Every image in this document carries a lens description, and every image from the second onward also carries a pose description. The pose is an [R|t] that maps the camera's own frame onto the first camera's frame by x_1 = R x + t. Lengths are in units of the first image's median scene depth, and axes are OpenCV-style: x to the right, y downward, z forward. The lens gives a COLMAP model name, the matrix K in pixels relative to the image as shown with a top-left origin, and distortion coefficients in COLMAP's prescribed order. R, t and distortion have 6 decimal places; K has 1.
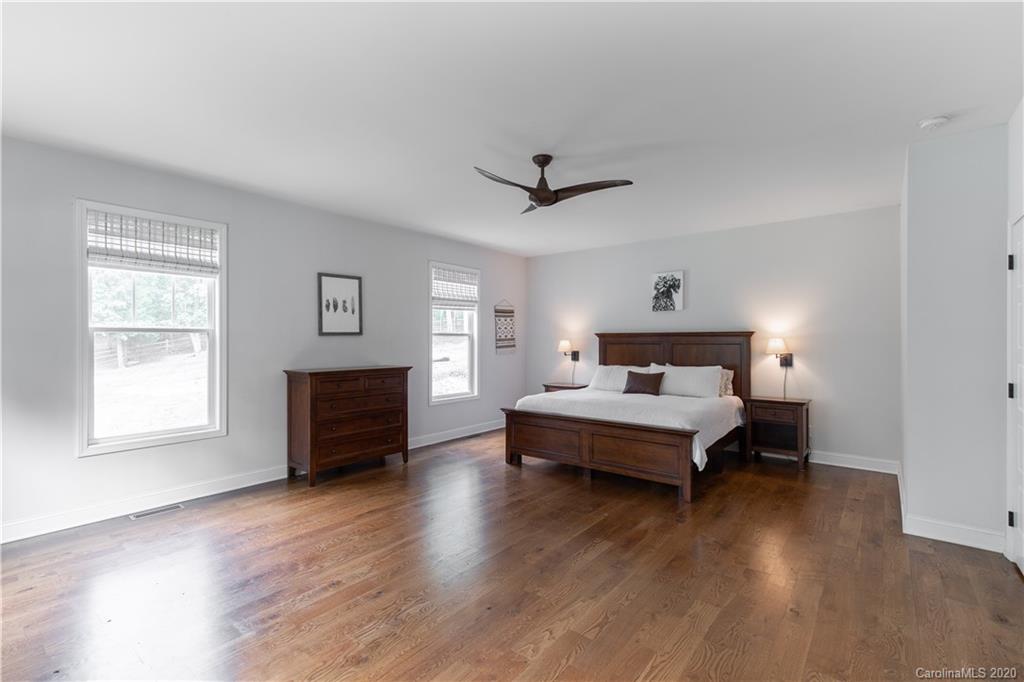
lens RADIAL K [[467.7, 0, 514.6], [0, 467.7, 341.5], [0, 0, 1]] dist [0.009344, -0.000200]
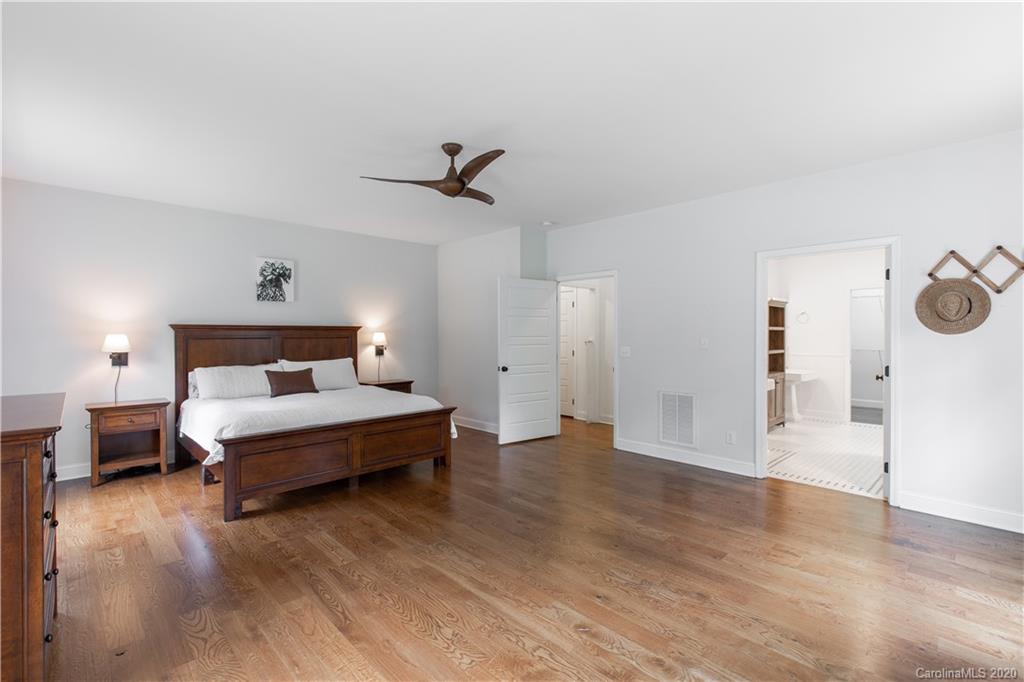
lens RADIAL K [[467.7, 0, 514.6], [0, 467.7, 341.5], [0, 0, 1]] dist [0.009344, -0.000200]
pose [[0.113371, -0.013691, 0.993458, -0.543486], [0.004942, 0.999900, 0.013216, 0.001785], [-0.993540, 0.003411, 0.113428, 0.462223]]
